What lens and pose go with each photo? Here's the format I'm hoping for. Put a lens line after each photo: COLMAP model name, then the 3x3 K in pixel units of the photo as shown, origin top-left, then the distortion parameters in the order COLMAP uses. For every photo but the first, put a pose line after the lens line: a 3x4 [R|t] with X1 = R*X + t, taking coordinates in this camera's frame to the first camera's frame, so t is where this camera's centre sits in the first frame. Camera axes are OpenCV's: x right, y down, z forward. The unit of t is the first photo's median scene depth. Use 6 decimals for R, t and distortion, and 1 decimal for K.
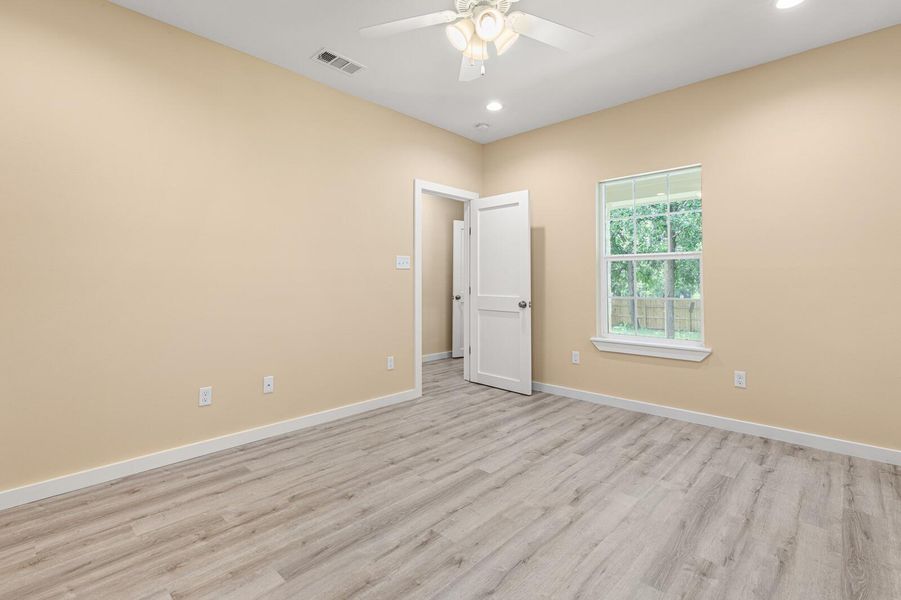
lens RADIAL K [[409.2, 0, 461.6], [0, 409.2, 299.5], [0, 0, 1]] dist [0.002091, 0.000446]
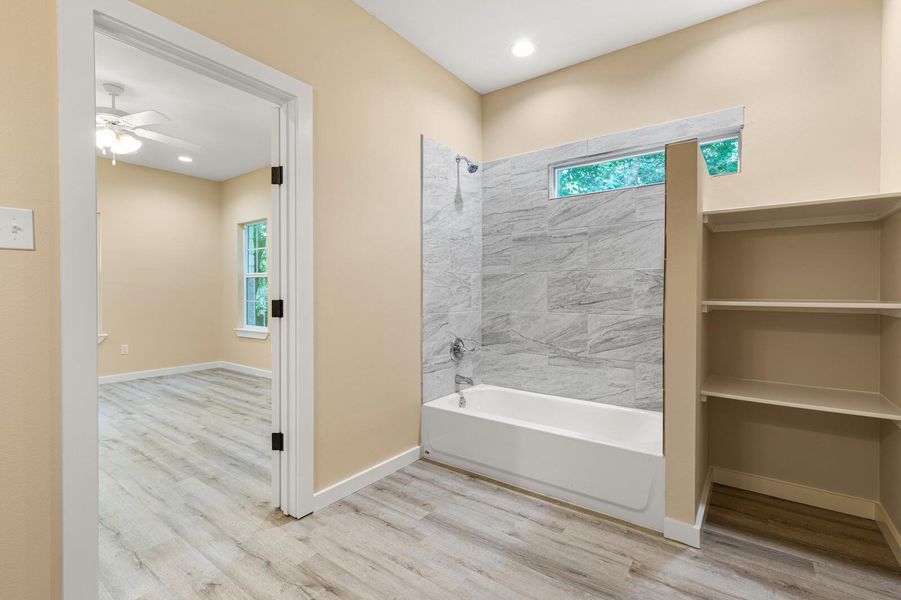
lens RADIAL K [[409.2, 0, 461.6], [0, 409.2, 299.5], [0, 0, 1]] dist [0.002091, 0.000446]
pose [[-0.126701, -0.019708, 0.991745, -1.659771], [0.036264, 0.999042, 0.024486, -0.001158], [-0.991278, 0.039067, -0.125865, -0.228603]]
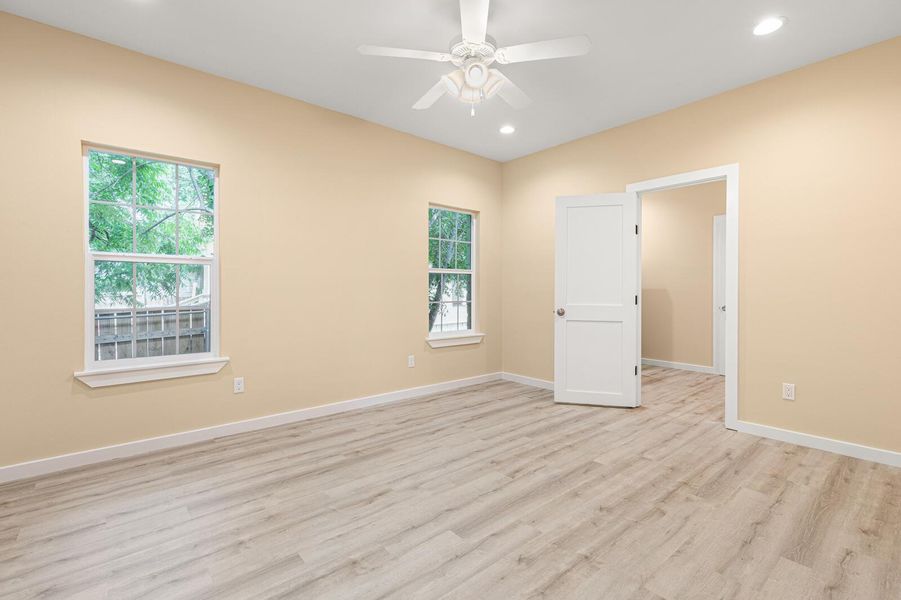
lens RADIAL K [[409.2, 0, 461.6], [0, 409.2, 299.5], [0, 0, 1]] dist [0.002091, 0.000446]
pose [[-0.994144, -0.002494, 0.108031, -0.042343], [0.004472, 0.997927, 0.064195, -0.084928], [-0.107967, 0.064303, -0.992073, 1.989965]]
